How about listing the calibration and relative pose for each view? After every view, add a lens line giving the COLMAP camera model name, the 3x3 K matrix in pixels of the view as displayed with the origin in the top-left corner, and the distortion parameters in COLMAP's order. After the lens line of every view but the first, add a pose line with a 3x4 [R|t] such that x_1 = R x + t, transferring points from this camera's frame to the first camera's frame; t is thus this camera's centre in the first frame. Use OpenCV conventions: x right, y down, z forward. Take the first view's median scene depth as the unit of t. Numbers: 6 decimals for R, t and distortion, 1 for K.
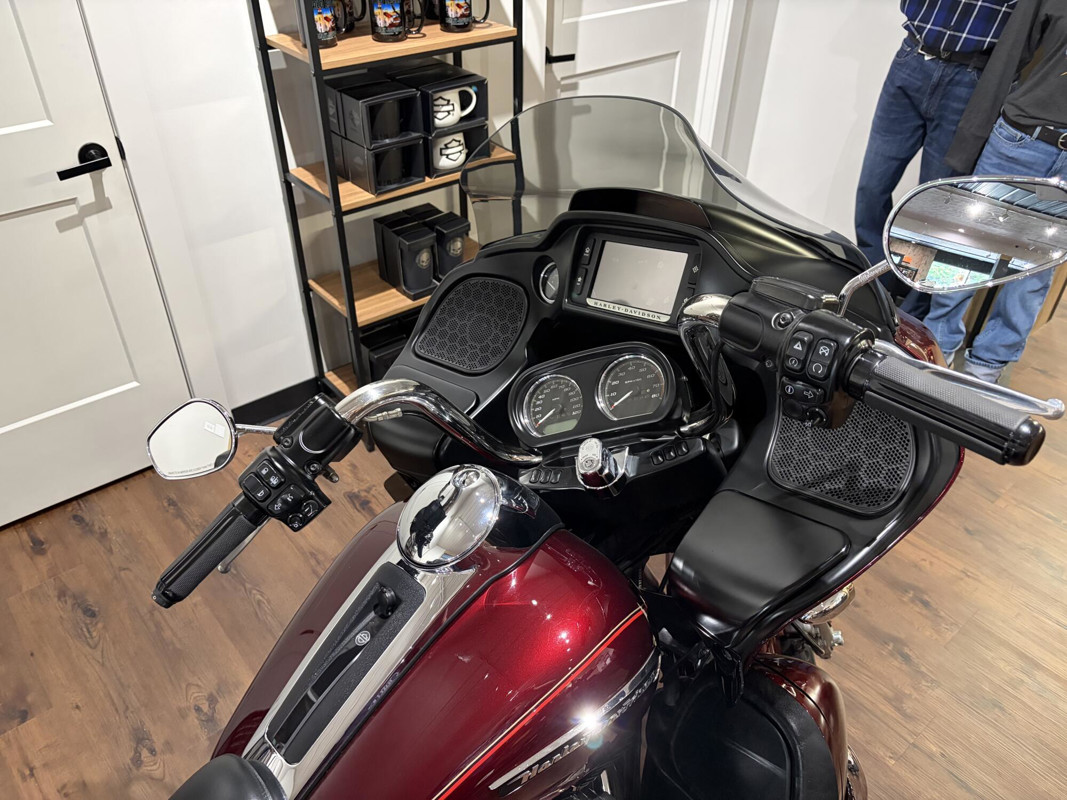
lens RADIAL K [[810.6, 0, 539.6], [0, 810.6, 411.5], [0, 0, 1]] dist [0.045190, -0.056366]
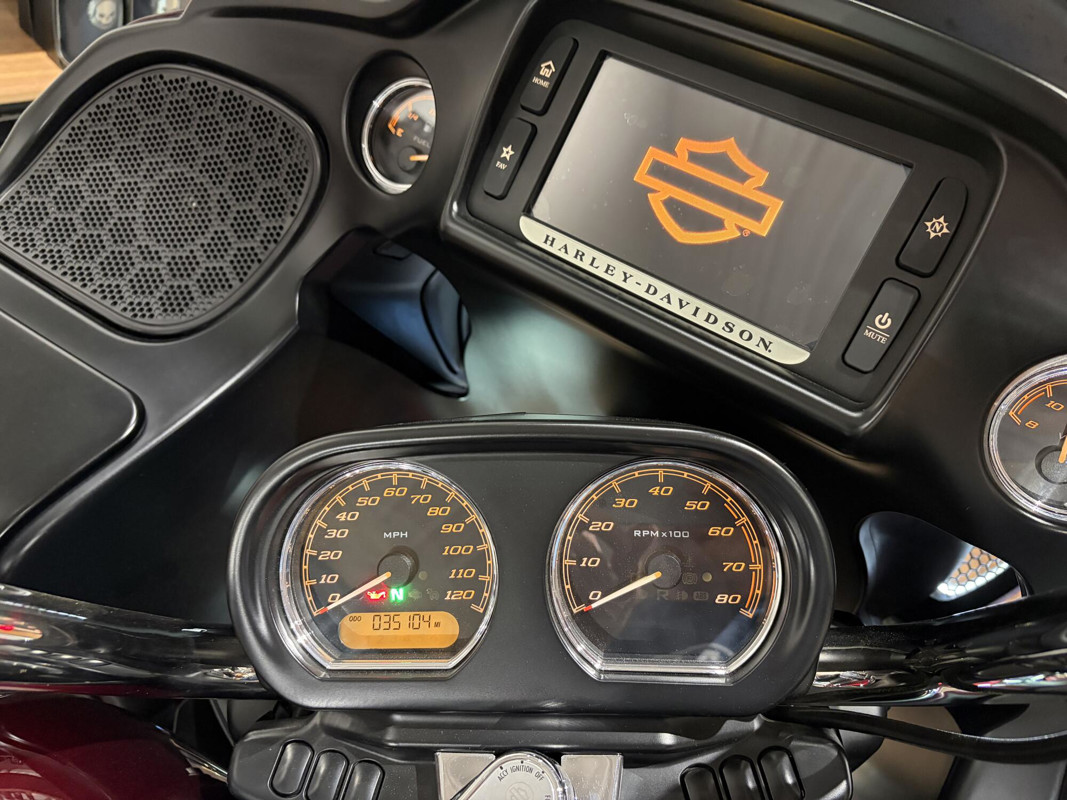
lens RADIAL K [[788.2, 0, 533.5], [0, 788.2, 400.0], [0, 0, 1]] dist [0.001182, -0.004556]
pose [[0.930299, 0.126053, 0.344463, -0.033874], [-0.183669, 0.972969, 0.139992, -0.096828], [-0.317506, -0.193502, 0.928303, 0.588063]]
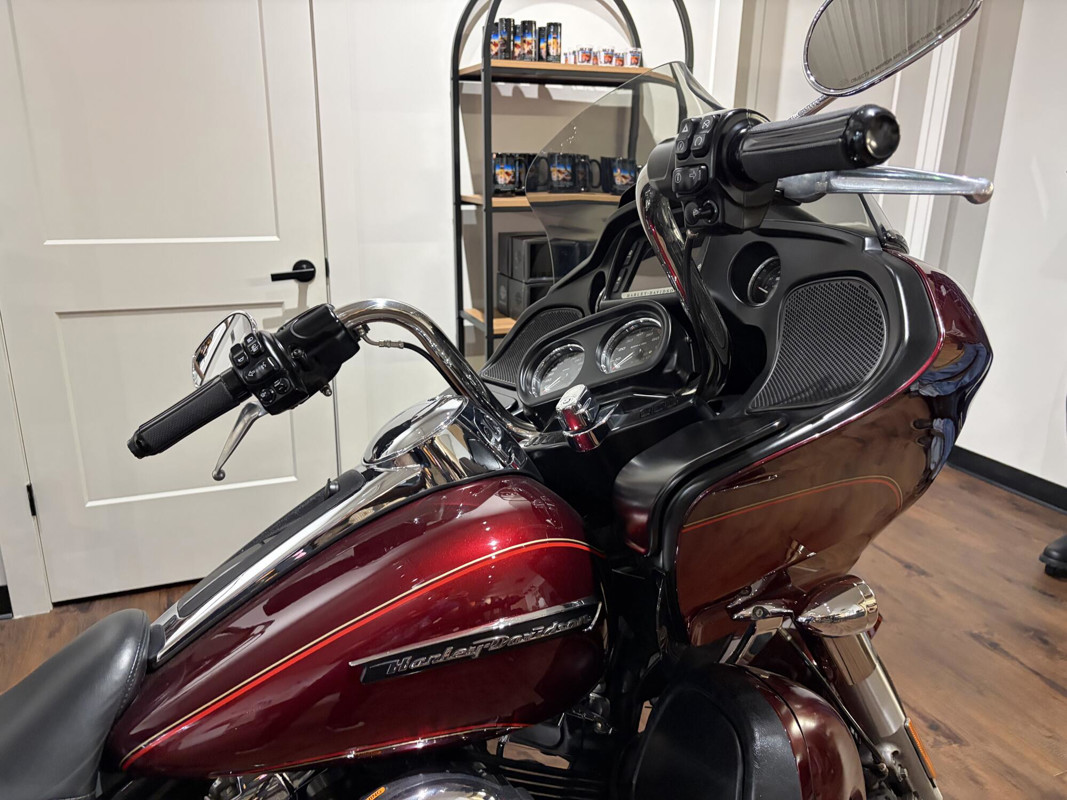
lens RADIAL K [[823.0, 0, 533.5], [0, 823.0, 400.0], [0, 0, 1]] dist [0.023619, -0.004433]
pose [[0.947704, 0.083701, -0.307979, 0.239300], [-0.187813, 0.926477, -0.326138, 0.286694], [0.258038, 0.366925, 0.893747, 0.098387]]
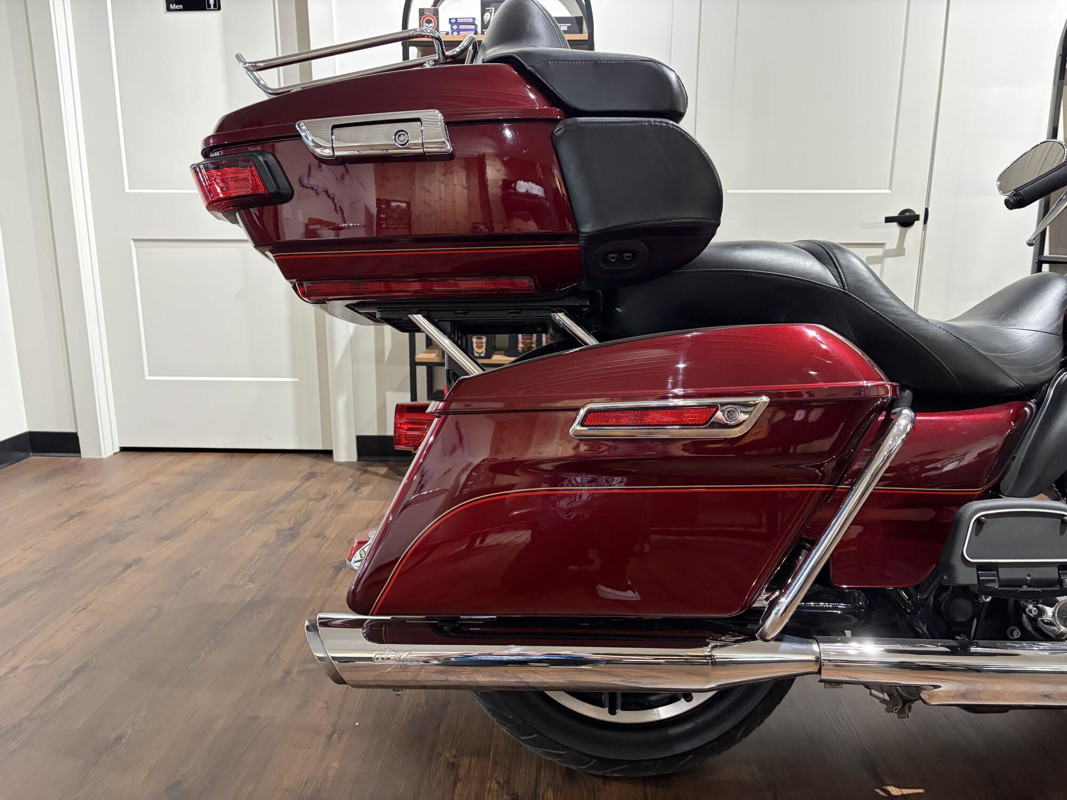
lens RADIAL K [[823.0, 0, 533.5], [0, 823.0, 400.0], [0, 0, 1]] dist [0.023619, -0.004433]
pose [[0.721255, 0.122506, -0.681750, 0.048474], [-0.407771, 0.870707, -0.274939, 0.968350], [0.559923, 0.476299, 0.677956, -0.357348]]
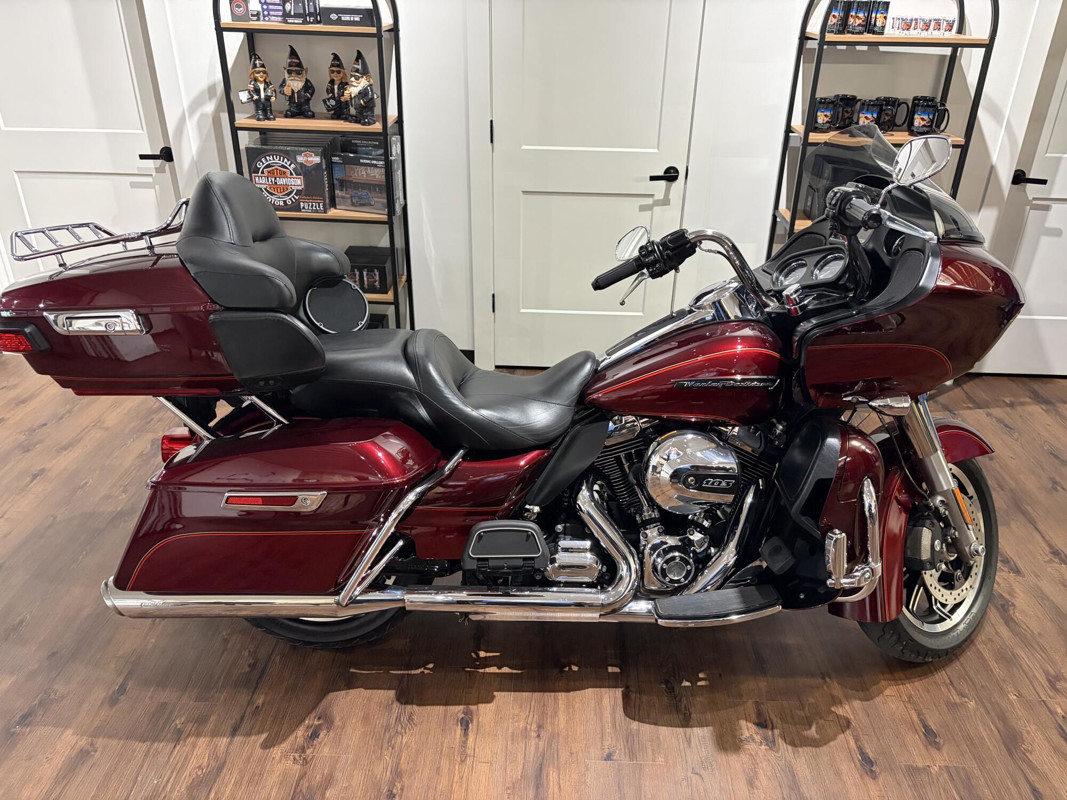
lens RADIAL K [[810.6, 0, 539.6], [0, 810.6, 411.5], [0, 0, 1]] dist [0.045190, -0.056366]
pose [[0.739699, 0.310509, -0.597017, 0.664738], [-0.409277, 0.911818, -0.032853, 0.484184], [0.534170, 0.268647, 0.801556, -0.627887]]
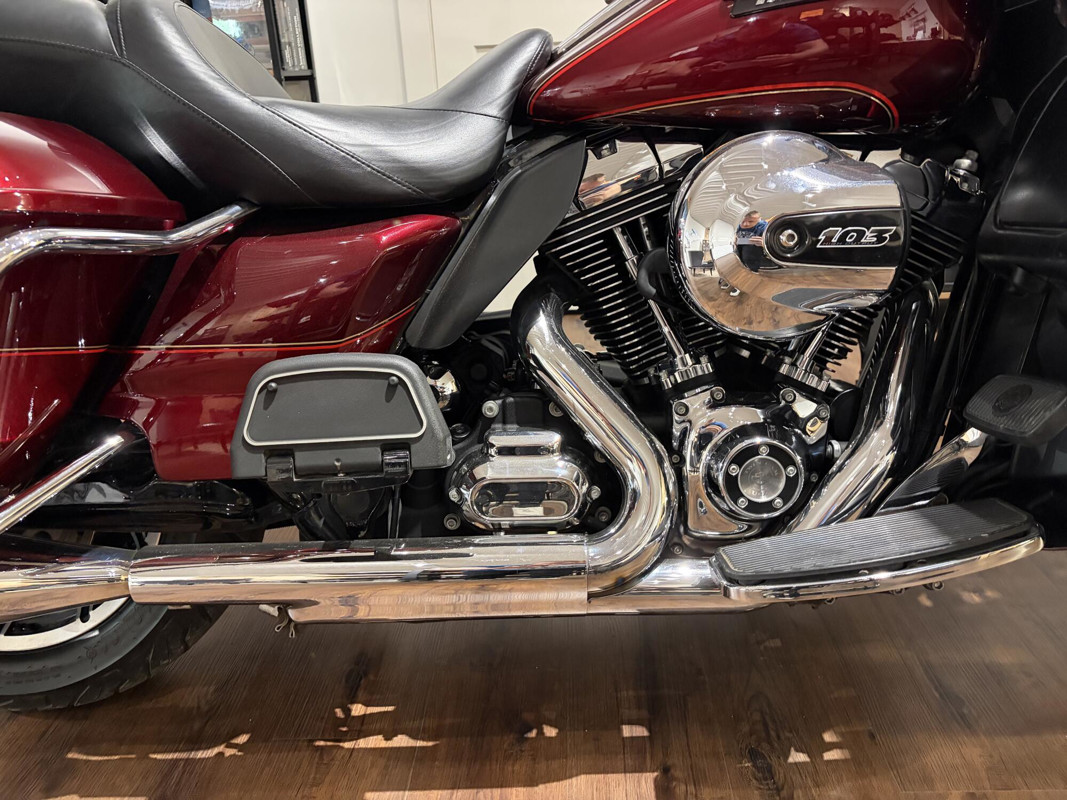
lens RADIAL K [[823.0, 0, 533.5], [0, 823.0, 400.0], [0, 0, 1]] dist [0.023619, -0.004433]
pose [[0.728879, 0.206956, -0.652614, 0.329304], [-0.364585, 0.924150, -0.114126, 0.678769], [0.579494, 0.321118, 0.749046, 0.170312]]
